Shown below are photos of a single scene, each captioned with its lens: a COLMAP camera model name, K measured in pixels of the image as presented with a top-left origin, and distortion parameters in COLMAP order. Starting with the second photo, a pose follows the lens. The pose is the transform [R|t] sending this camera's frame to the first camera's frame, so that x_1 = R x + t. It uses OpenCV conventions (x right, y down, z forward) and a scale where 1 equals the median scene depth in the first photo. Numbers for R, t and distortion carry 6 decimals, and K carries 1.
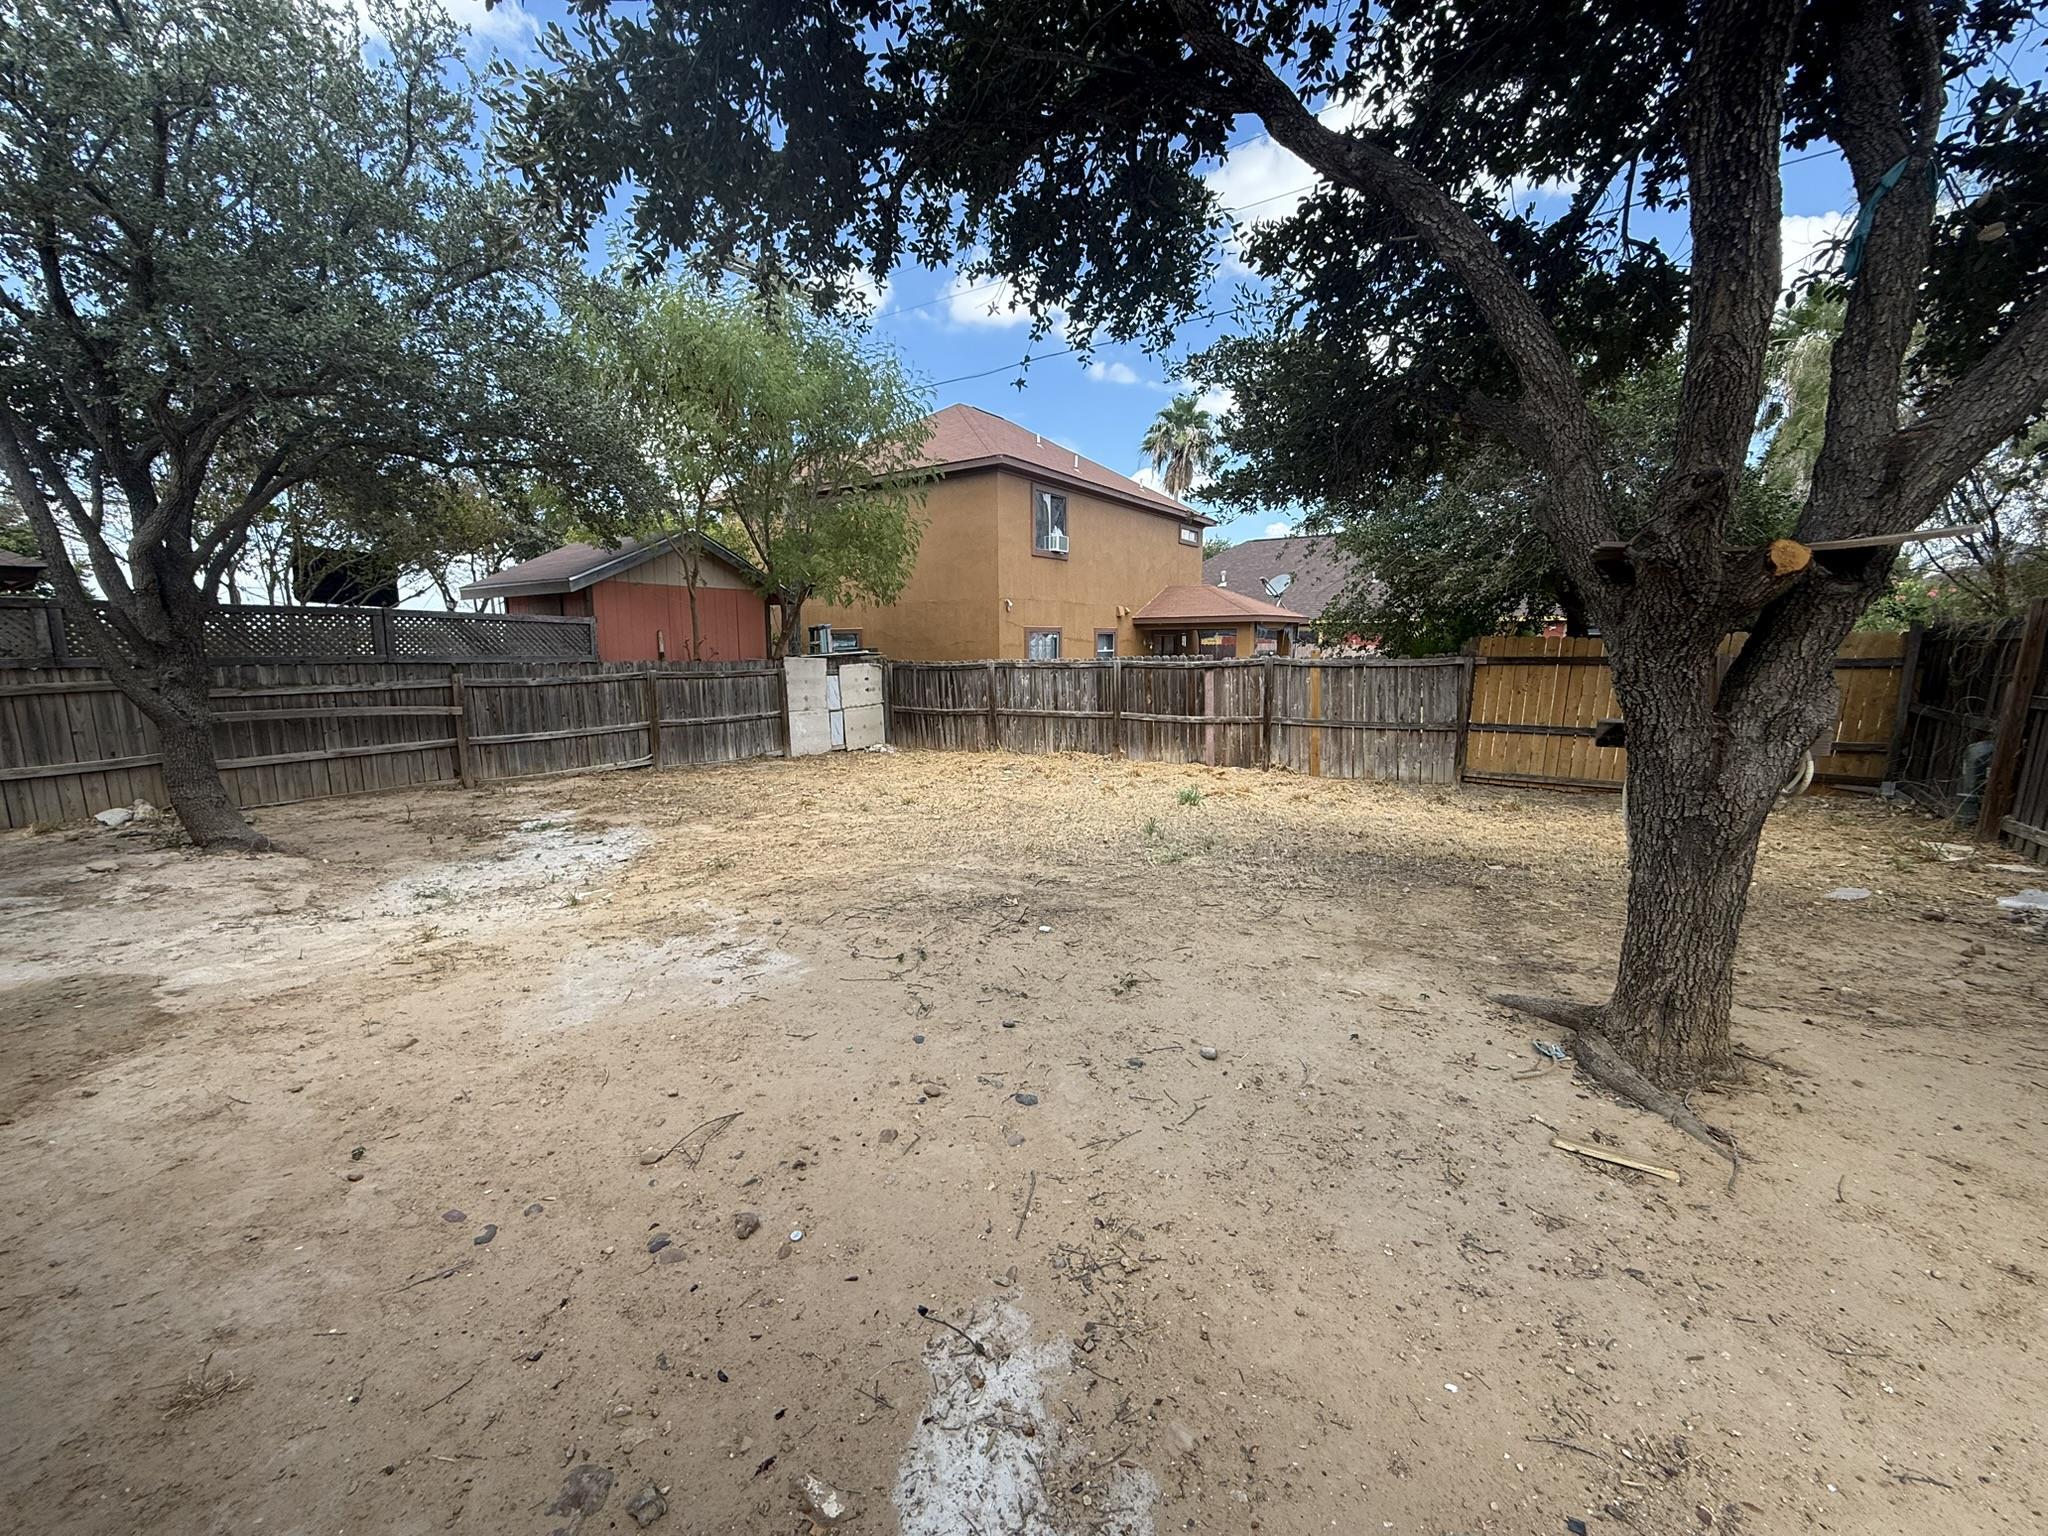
lens RADIAL K [[812.5, 0, 1013.2], [0, 812.5, 767.5], [0, 0, 1]] dist [-0.001365, 0.000101]
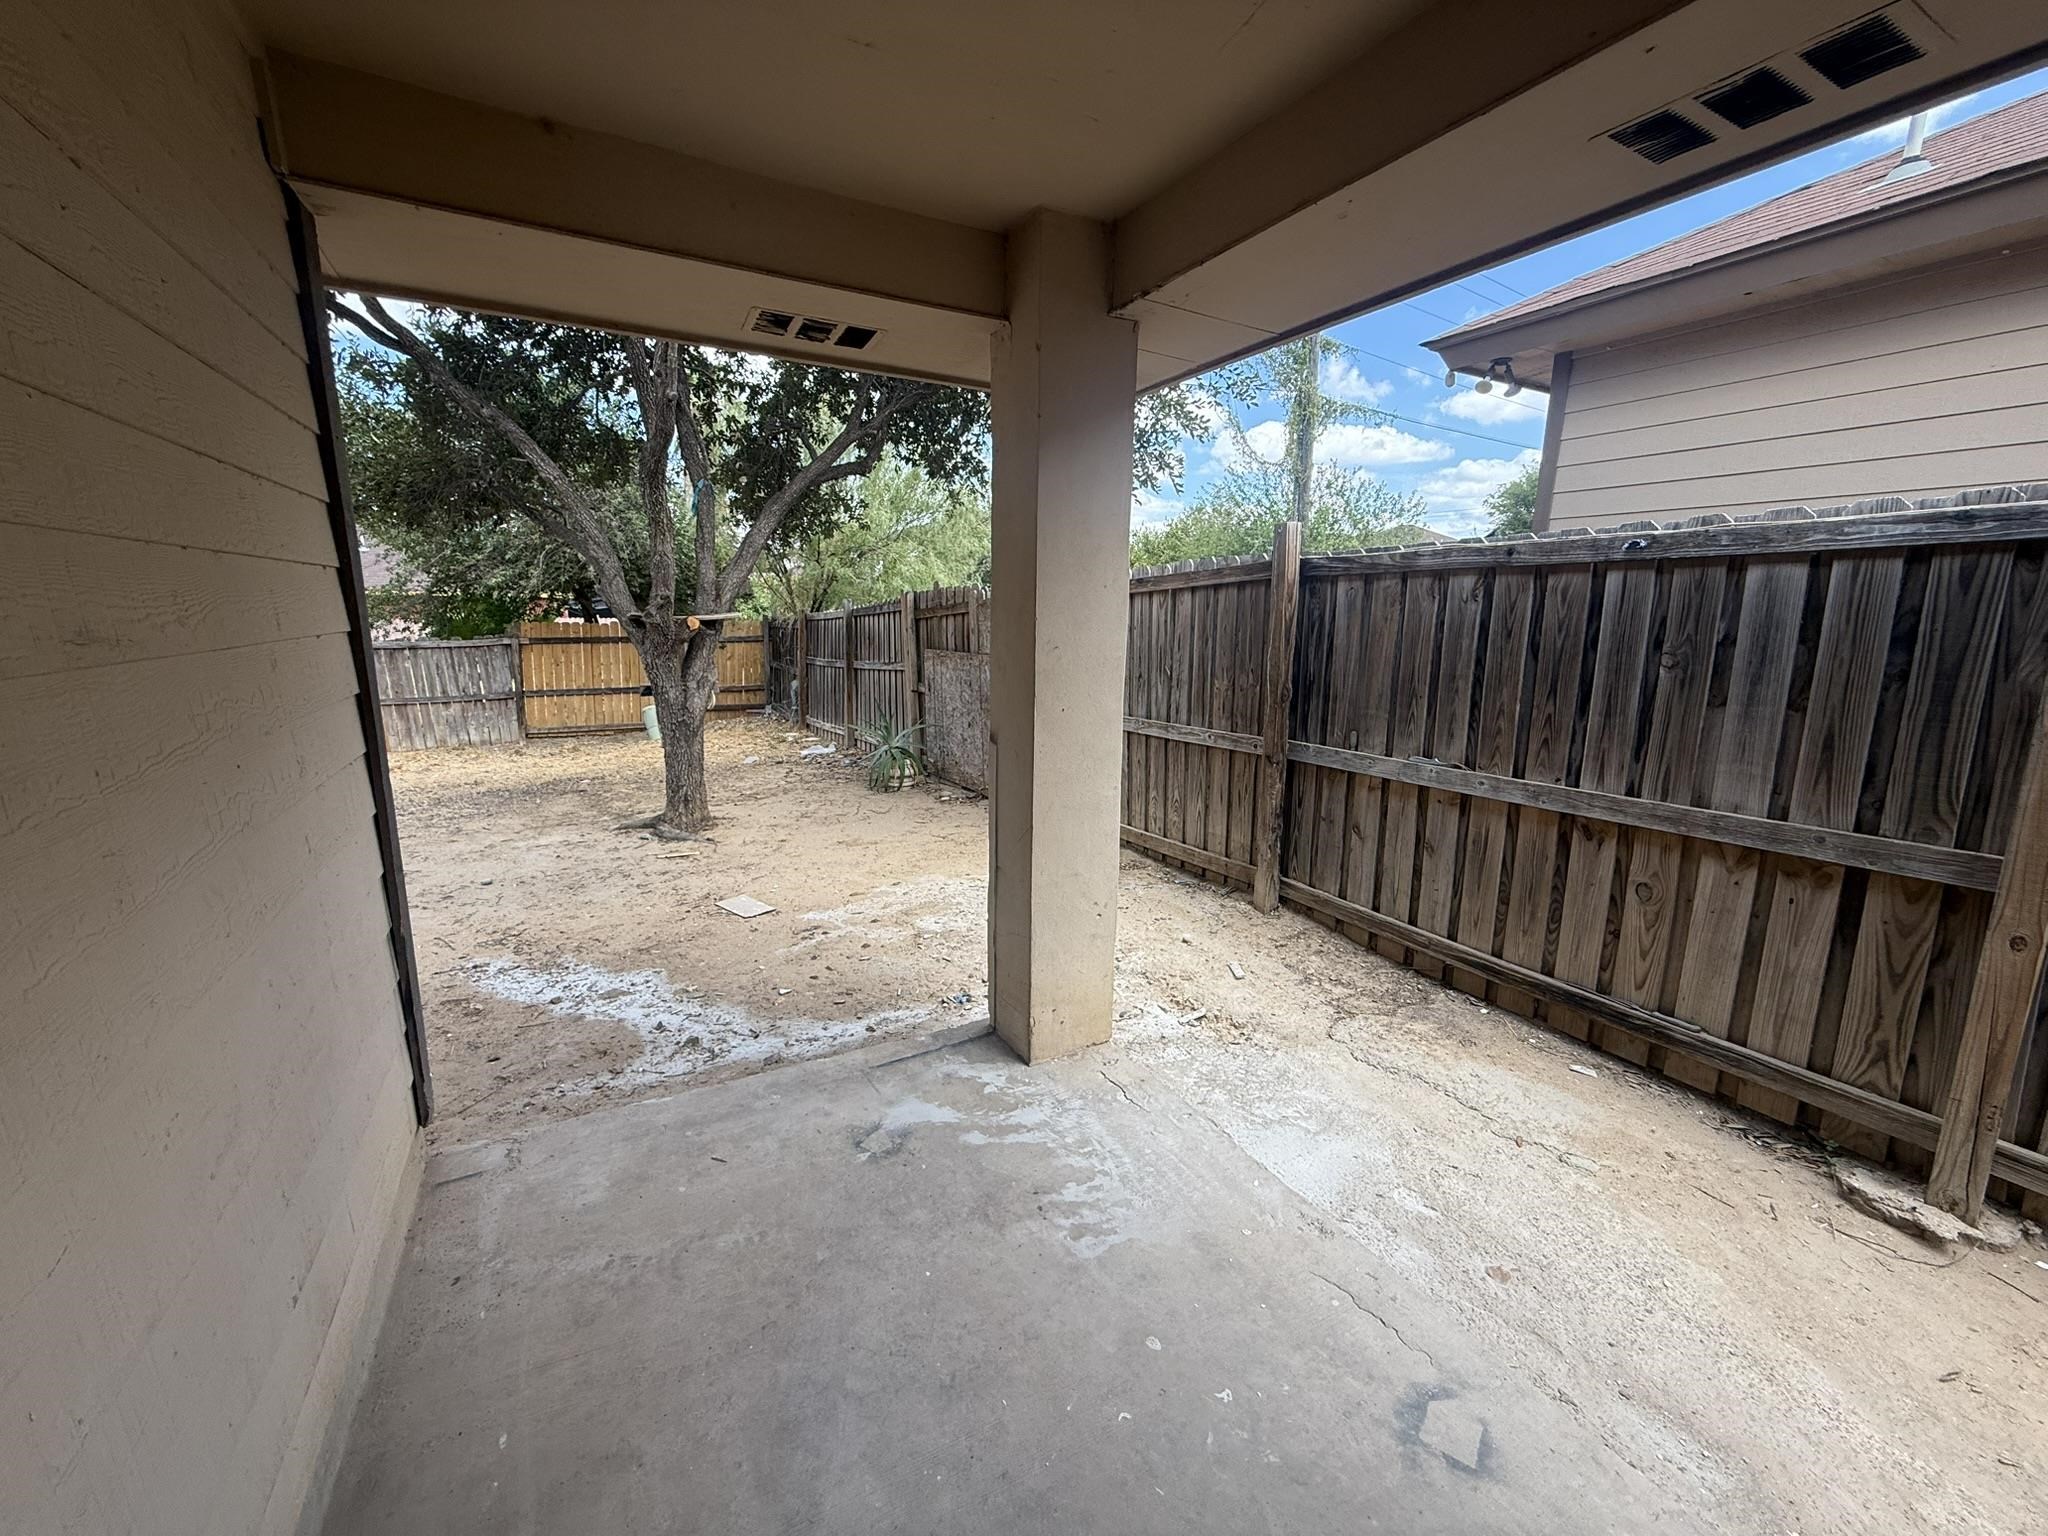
lens RADIAL K [[812.5, 0, 1018.5], [0, 812.5, 762.6], [0, 0, 1]] dist [-0.001365, 0.000101]
pose [[0.451104, -0.155260, 0.878863, -0.538170], [0.122503, 0.986203, 0.111344, 0.020989], [-0.884024, 0.057436, 0.463900, -0.632226]]
